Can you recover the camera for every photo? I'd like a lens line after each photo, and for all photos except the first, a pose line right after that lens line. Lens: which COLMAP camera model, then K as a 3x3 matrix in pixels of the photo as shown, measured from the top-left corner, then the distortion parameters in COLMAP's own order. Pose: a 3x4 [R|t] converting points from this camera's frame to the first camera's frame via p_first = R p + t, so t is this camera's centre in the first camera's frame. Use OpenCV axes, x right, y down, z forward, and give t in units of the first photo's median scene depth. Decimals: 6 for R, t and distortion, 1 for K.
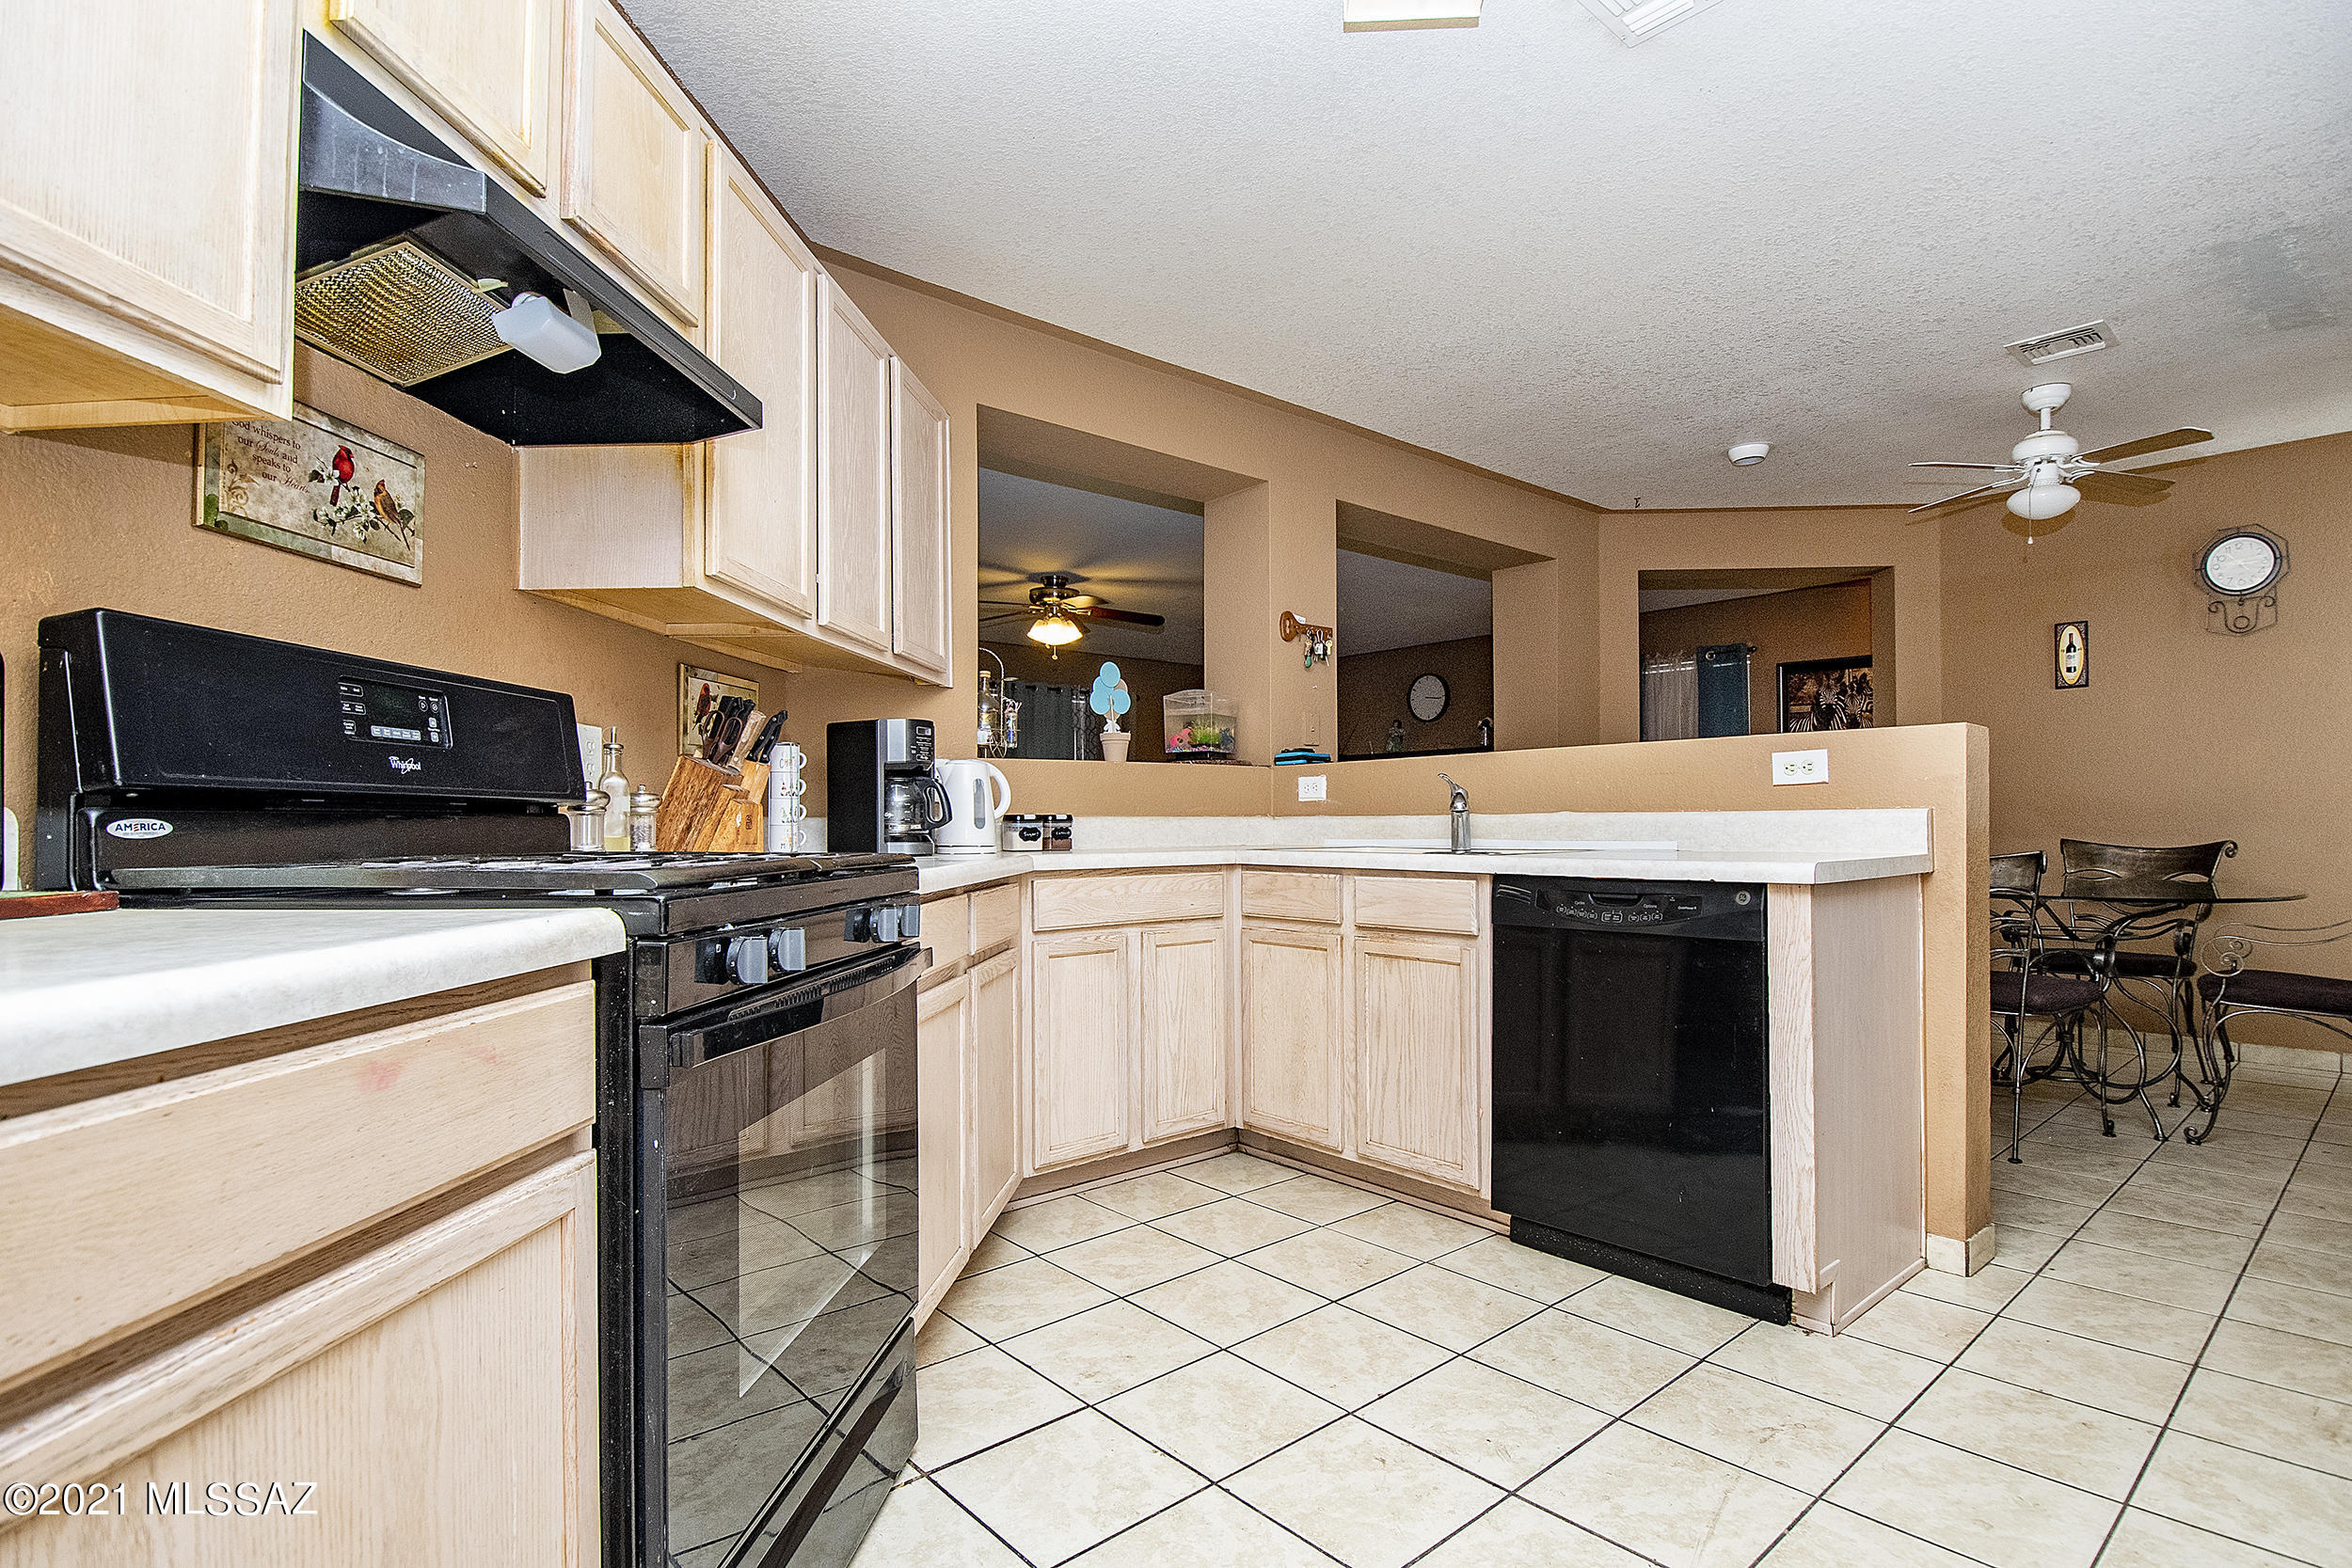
lens RADIAL K [[1134.7, 0, 1183.0], [0, 1134.7, 799.1], [0, 0, 1]] dist [0.002528, -0.017565]
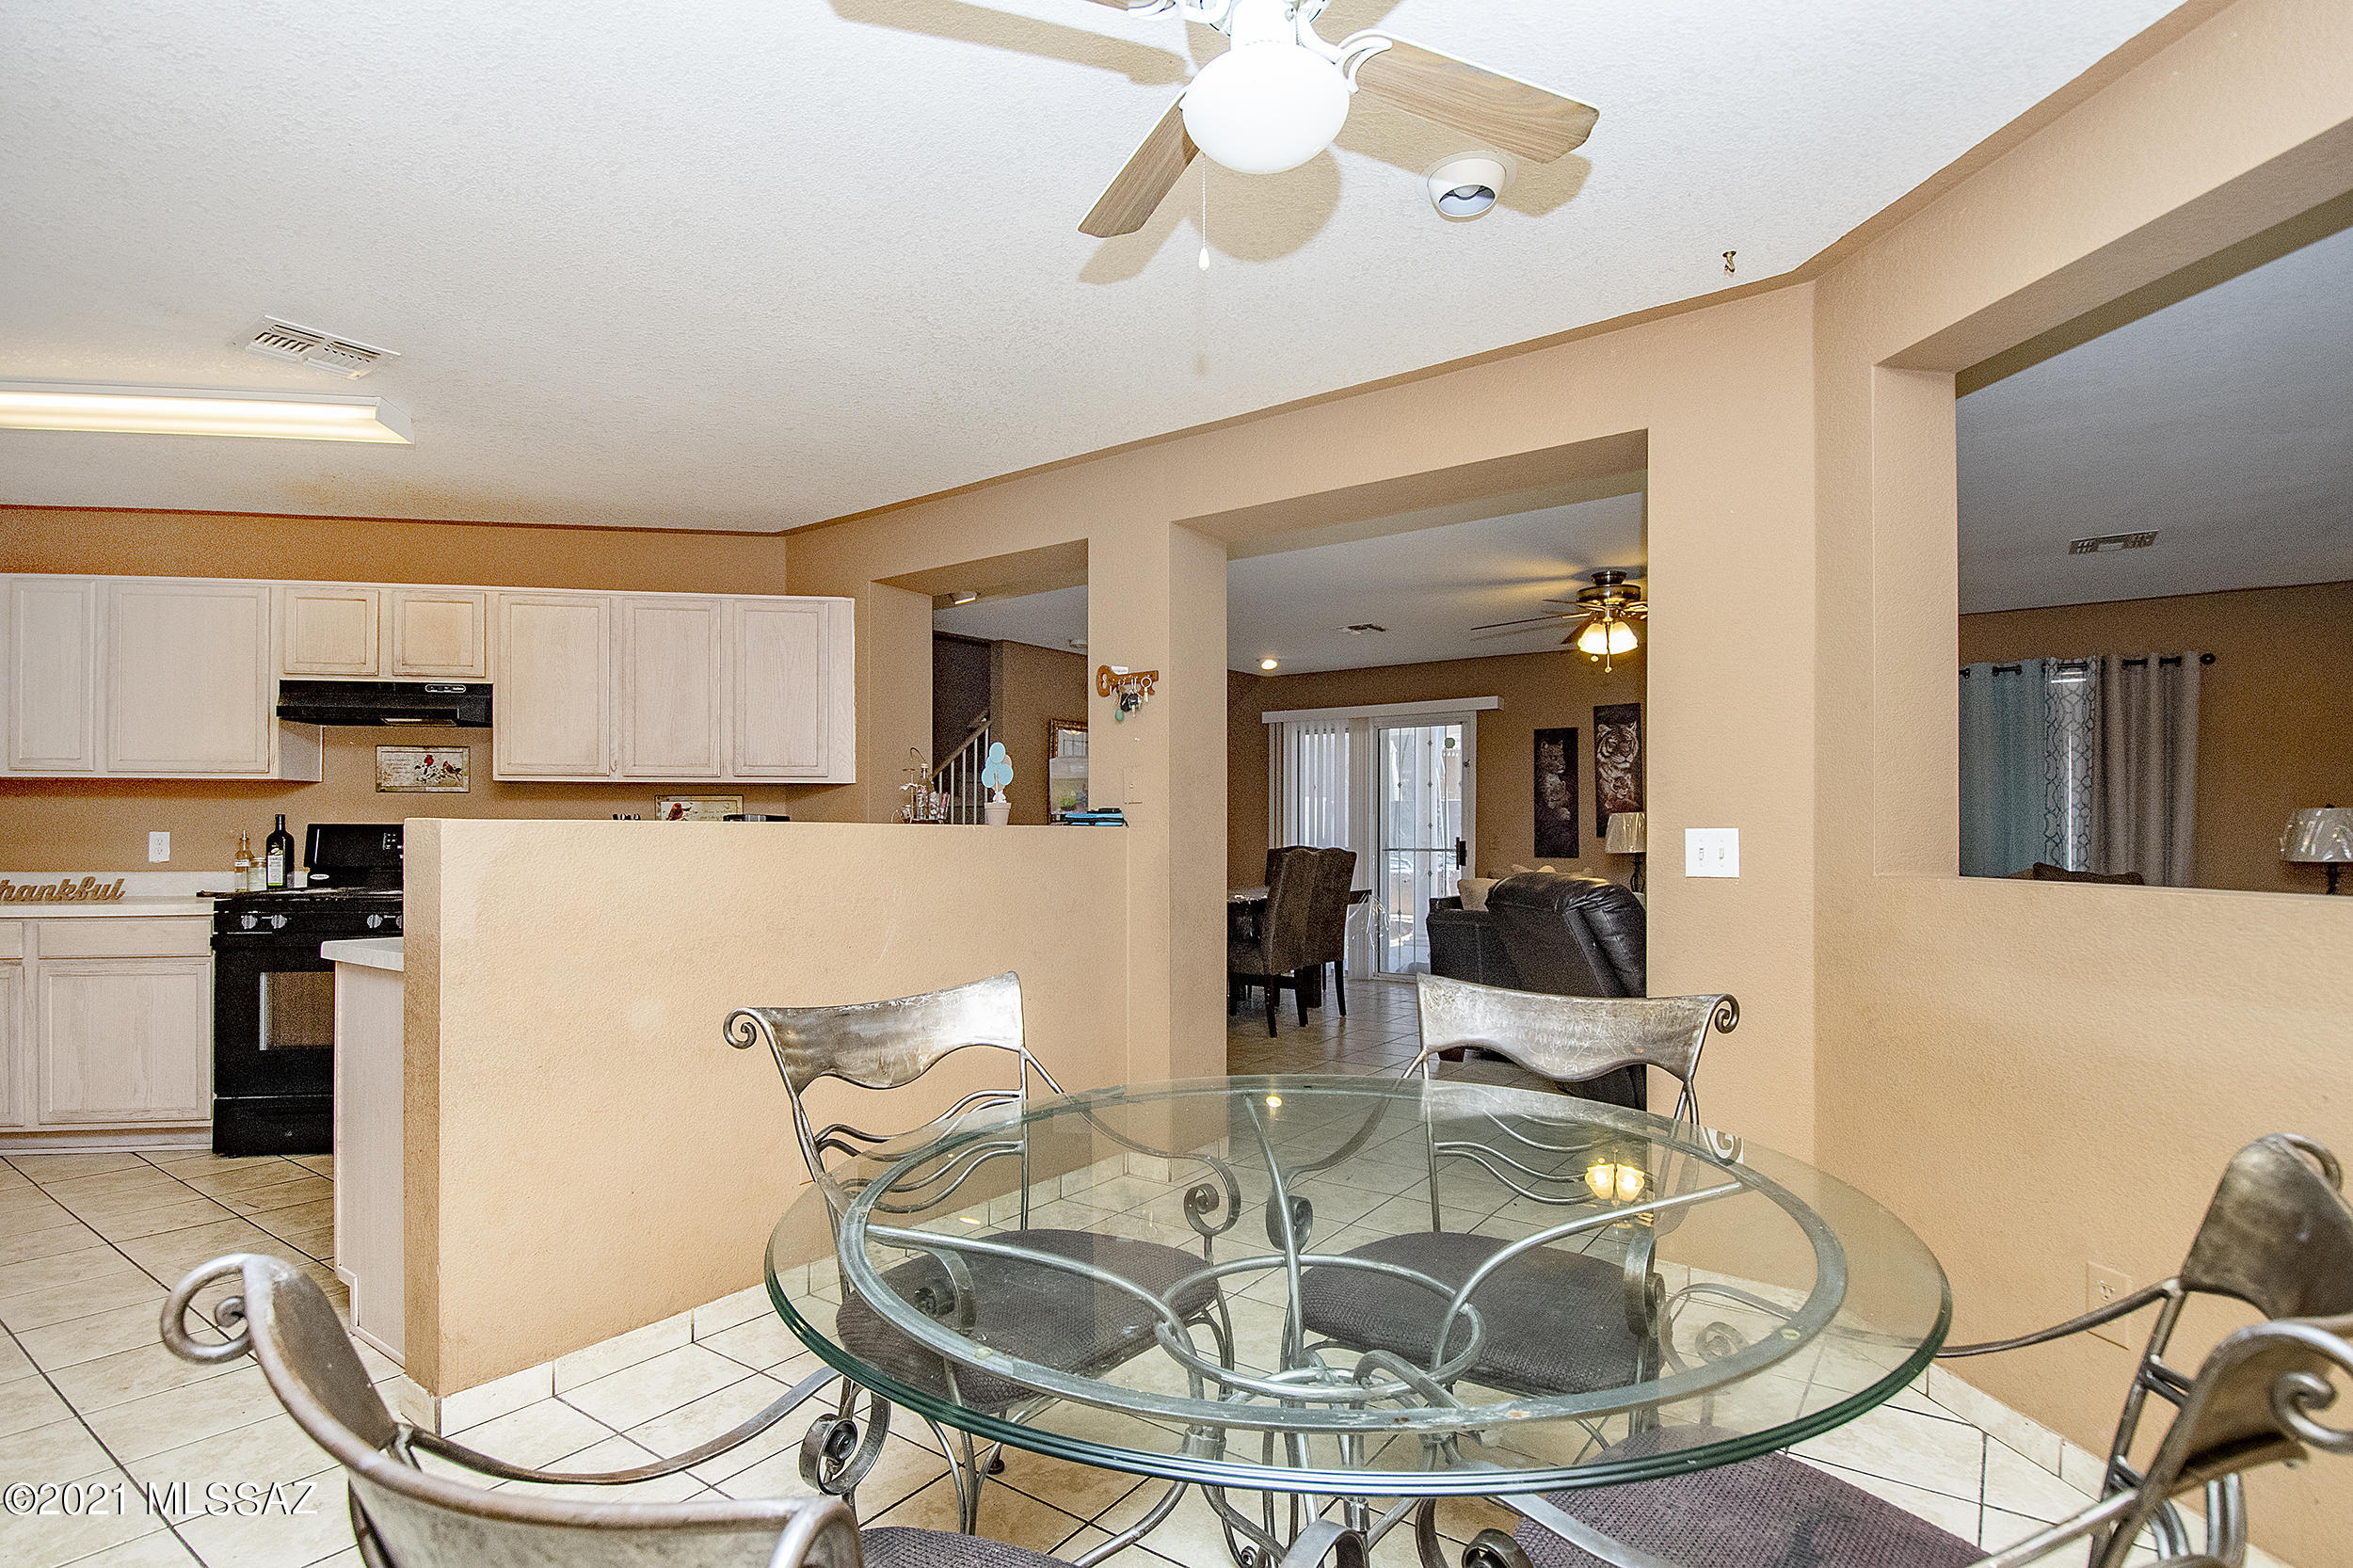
lens RADIAL K [[1135.3, 0, 1180.6], [0, 1135.3, 817.9], [0, 0, 1]] dist [0.002528, -0.017565]
pose [[0.238733, -0.007025, -0.971060, 2.820608], [0.016336, 0.999861, -0.003217, -0.087245], [0.970948, -0.015095, 0.238814, 2.254902]]
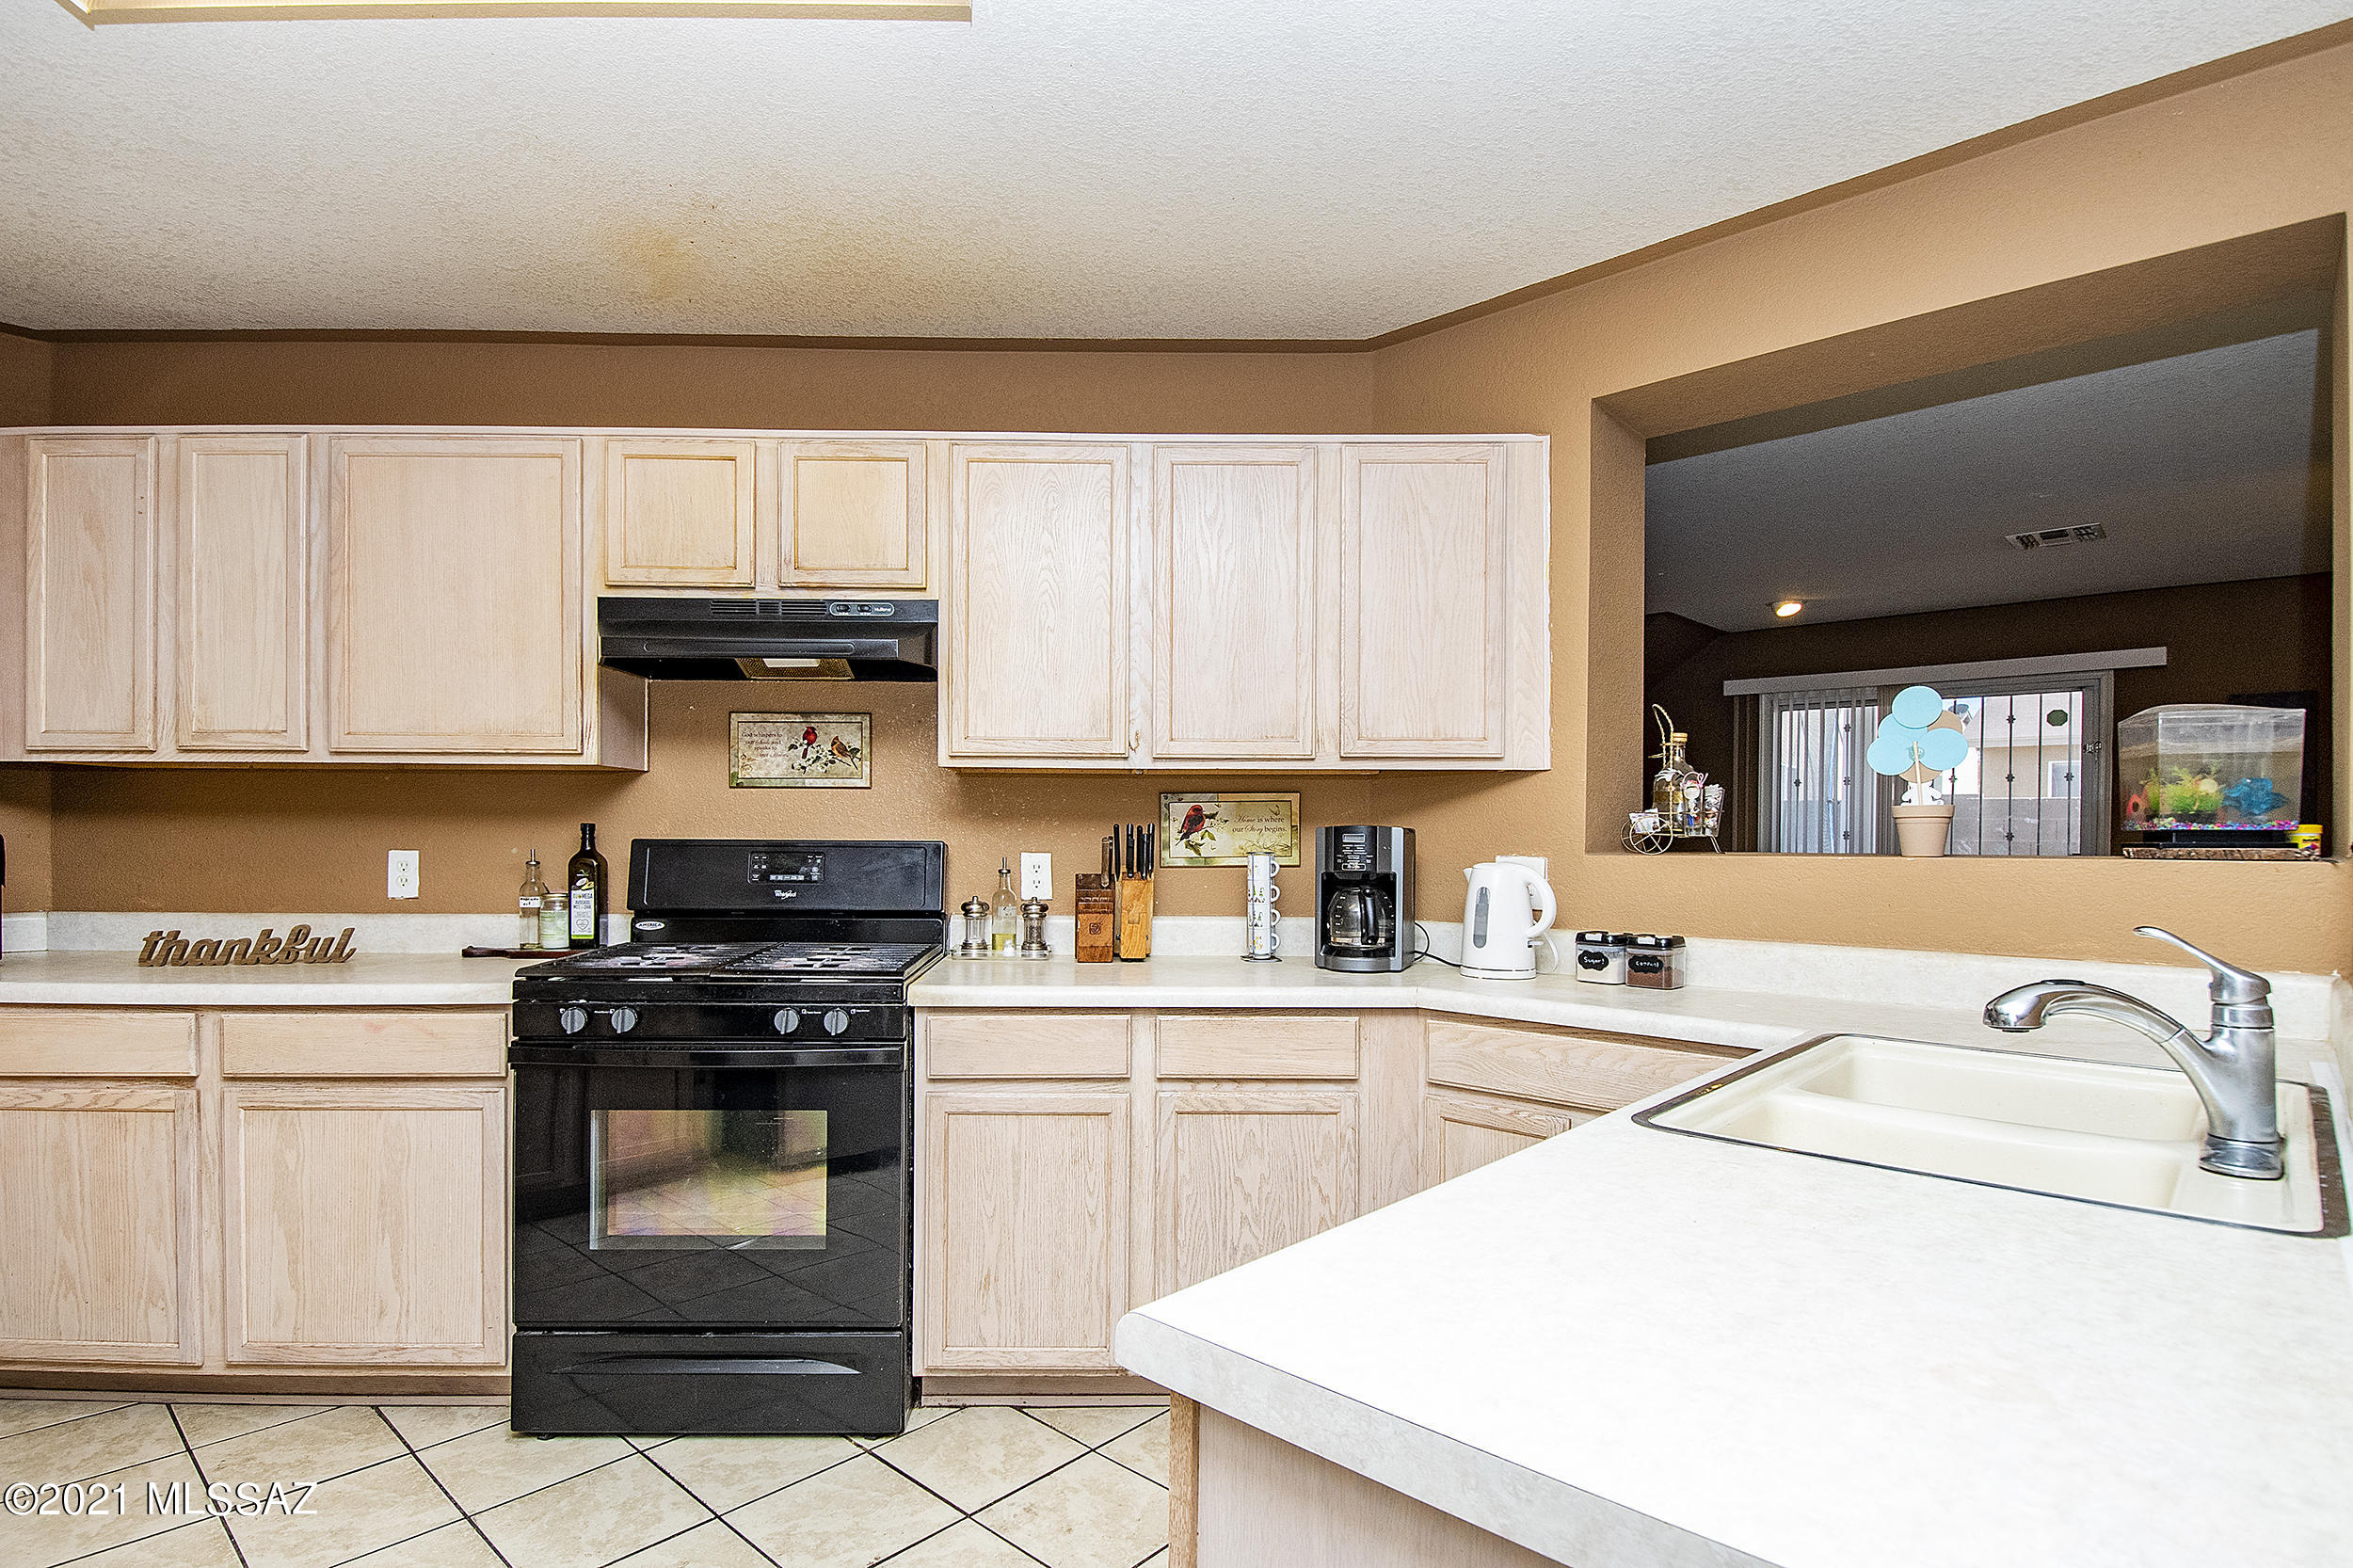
lens RADIAL K [[1135.3, 0, 1128.3], [0, 1135.3, 828.5], [0, 0, 1]] dist [0.002528, -0.017565]
pose [[0.108445, 0.002738, -0.994099, 1.219935], [0.014001, 0.999893, 0.004281, -0.133788], [0.994004, -0.014382, 0.108395, 1.291372]]
